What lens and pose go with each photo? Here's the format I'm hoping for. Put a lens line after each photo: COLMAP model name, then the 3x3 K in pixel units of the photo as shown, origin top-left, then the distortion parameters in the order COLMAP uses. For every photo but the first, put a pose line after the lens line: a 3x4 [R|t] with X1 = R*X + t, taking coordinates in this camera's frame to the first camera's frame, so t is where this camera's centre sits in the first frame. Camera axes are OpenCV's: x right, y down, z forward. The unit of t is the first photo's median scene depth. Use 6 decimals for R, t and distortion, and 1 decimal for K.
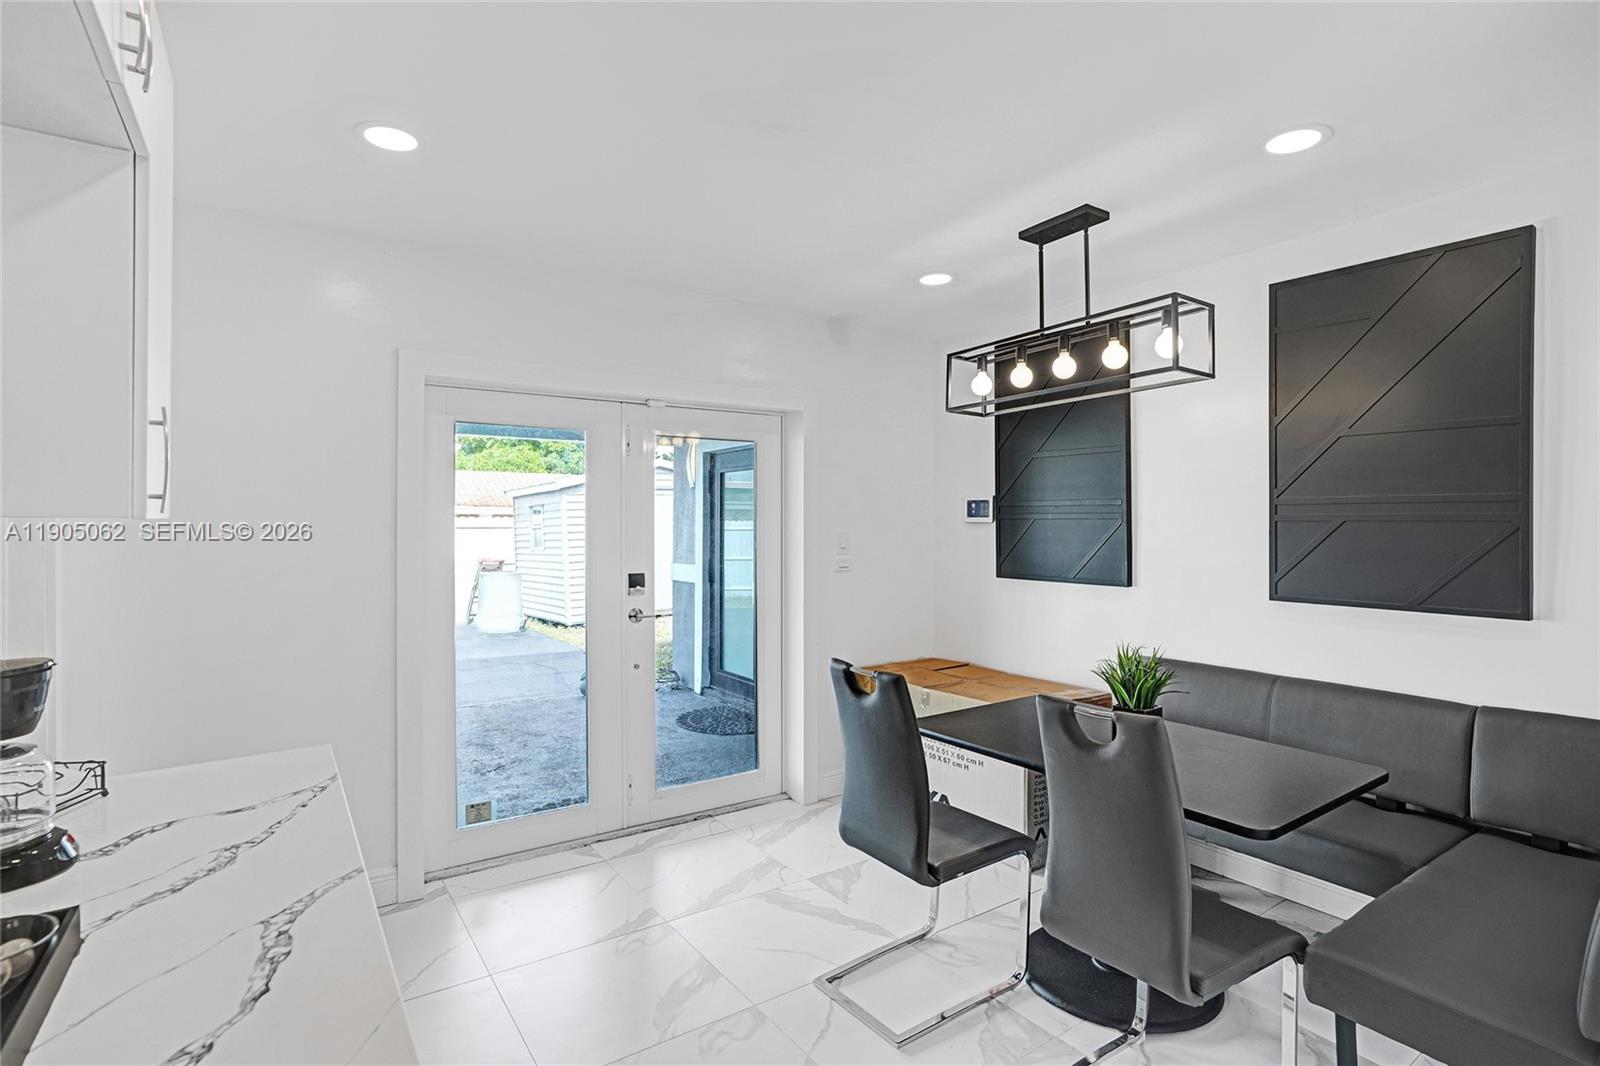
lens RADIAL K [[788.4, 0, 812.7], [0, 788.4, 518.7], [0, 0, 1]] dist [-0.034844, 0.000719]
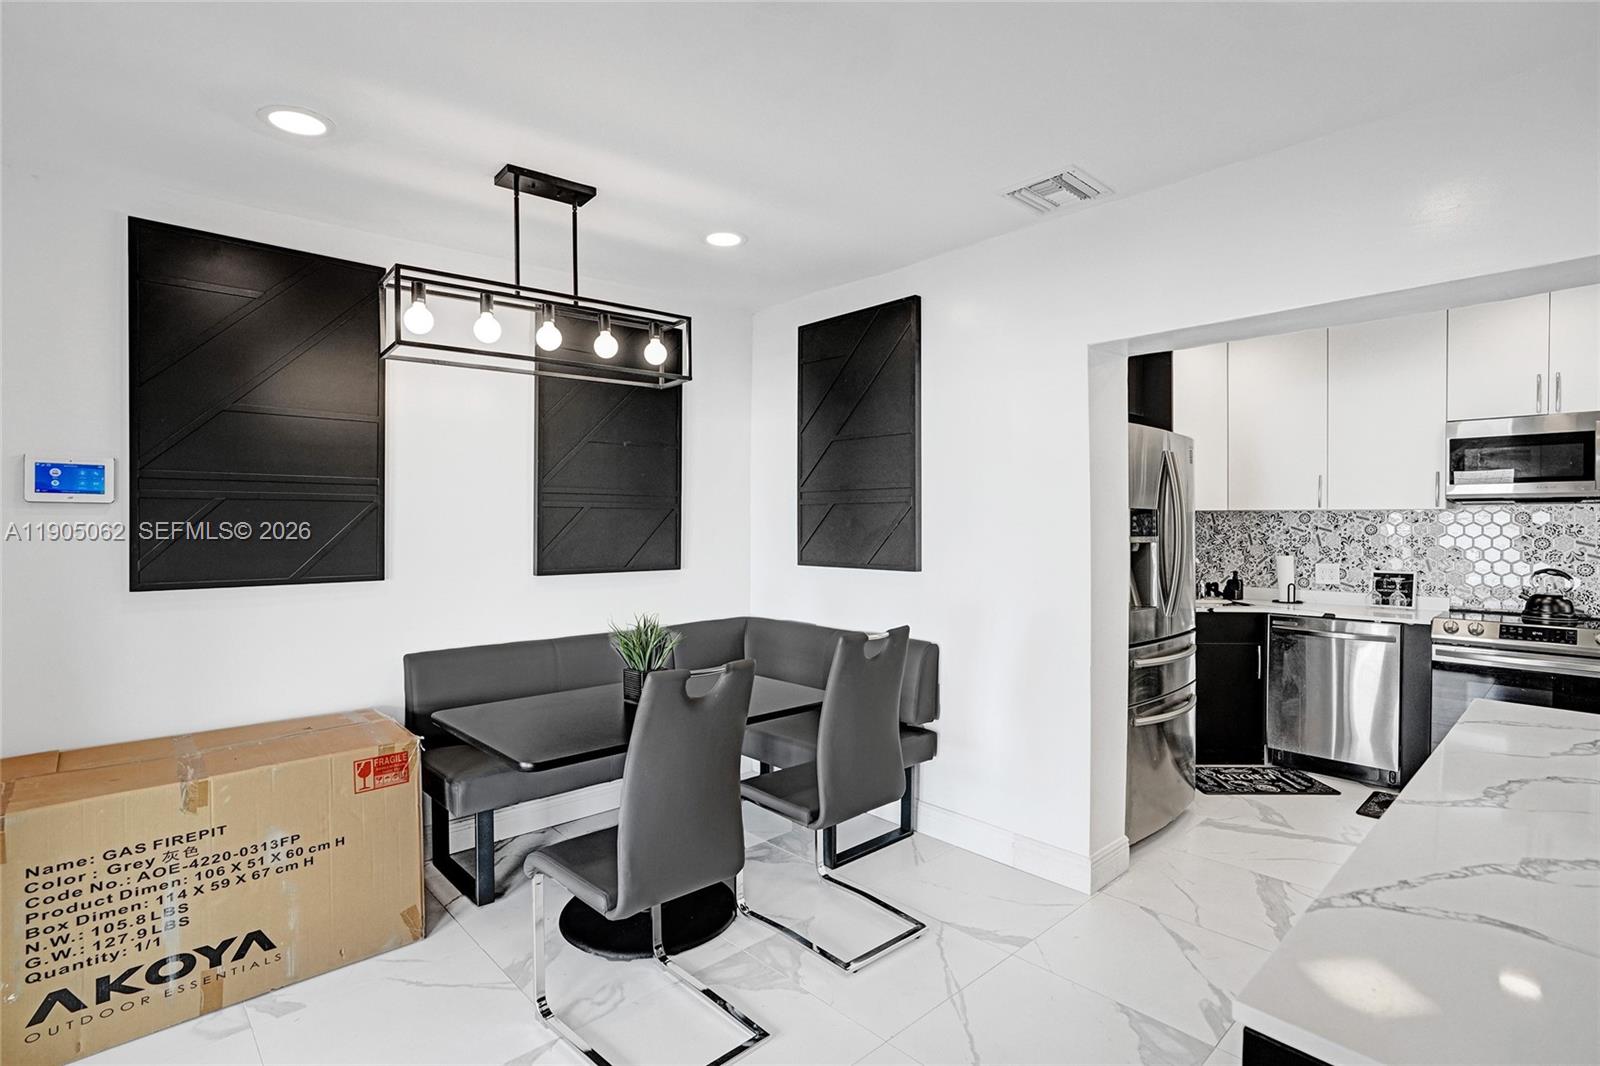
lens RADIAL K [[770.2, 0, 801.3], [0, 770.2, 527.0], [0, 0, 1]] dist [-0.028509, 0.005488]
pose [[-0.138575, -0.006509, 0.990331, -0.626487], [-0.003796, 0.999975, 0.006042, 0.025974], [-0.990345, -0.002922, -0.138596, 0.816573]]
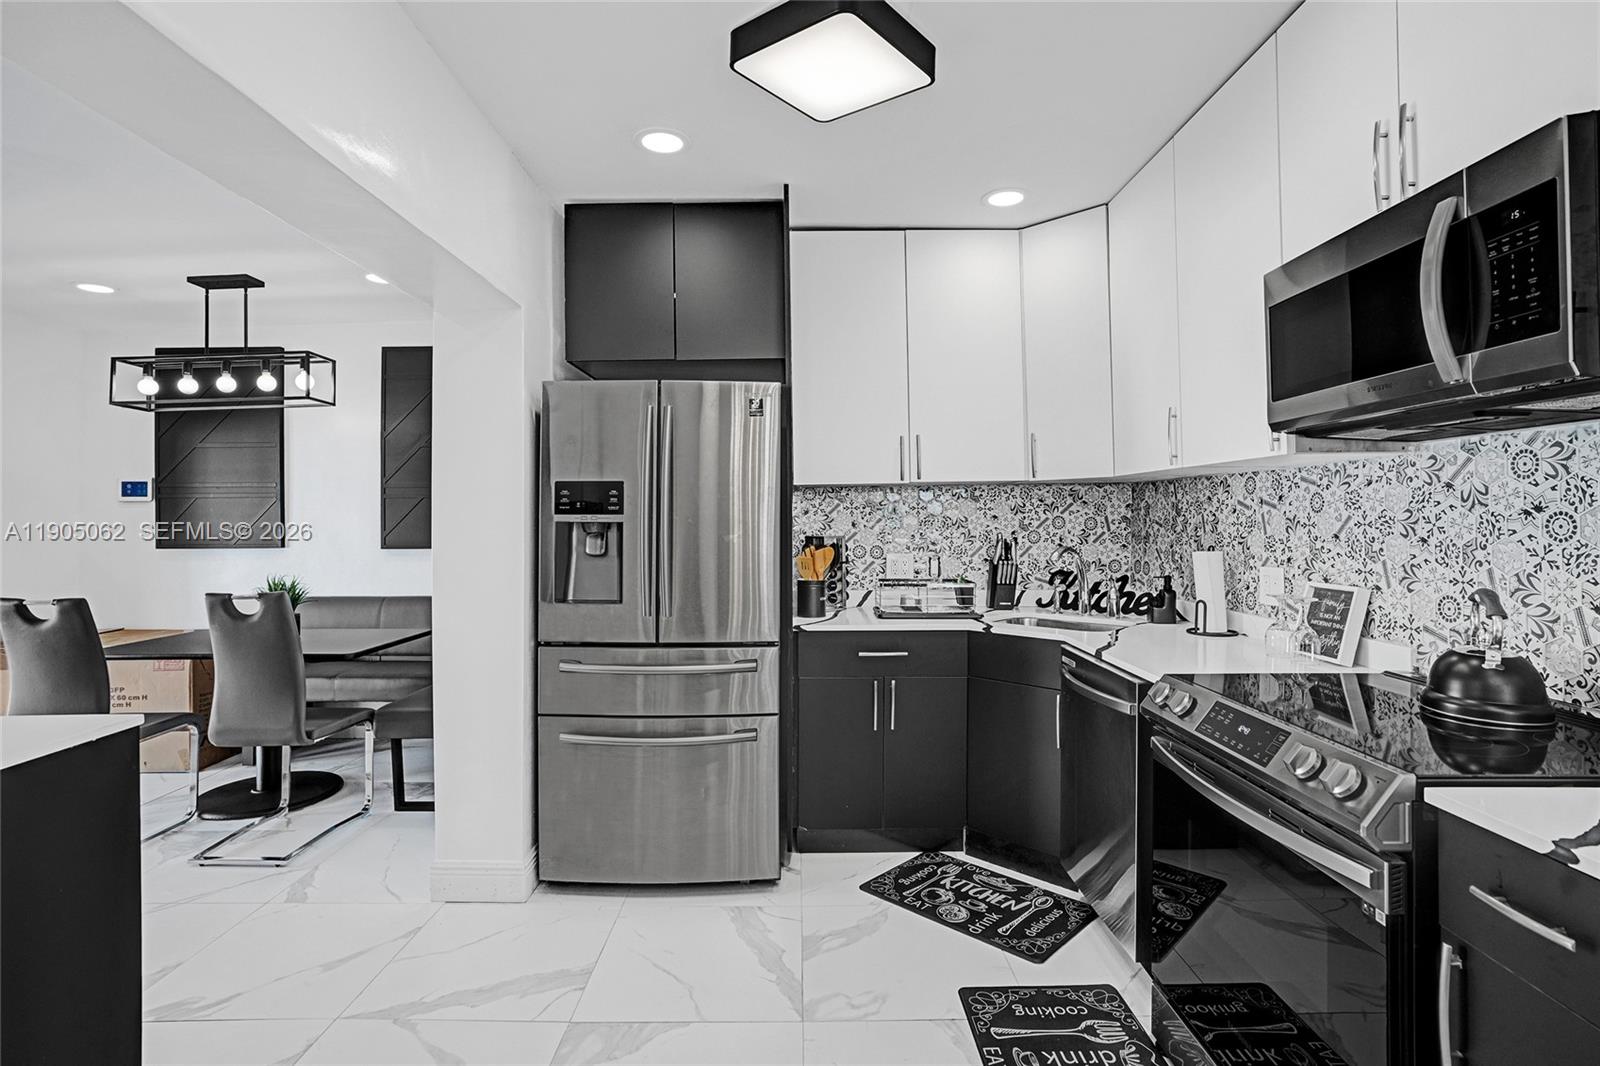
lens RADIAL K [[770.2, 0, 811.1], [0, 770.2, 510.1], [0, 0, 1]] dist [-0.028509, 0.005488]
pose [[0.568821, 0.004340, 0.822450, -0.190902], [0.006121, 0.999936, -0.009510, 0.049236], [-0.822439, 0.010444, 0.568758, -0.608291]]
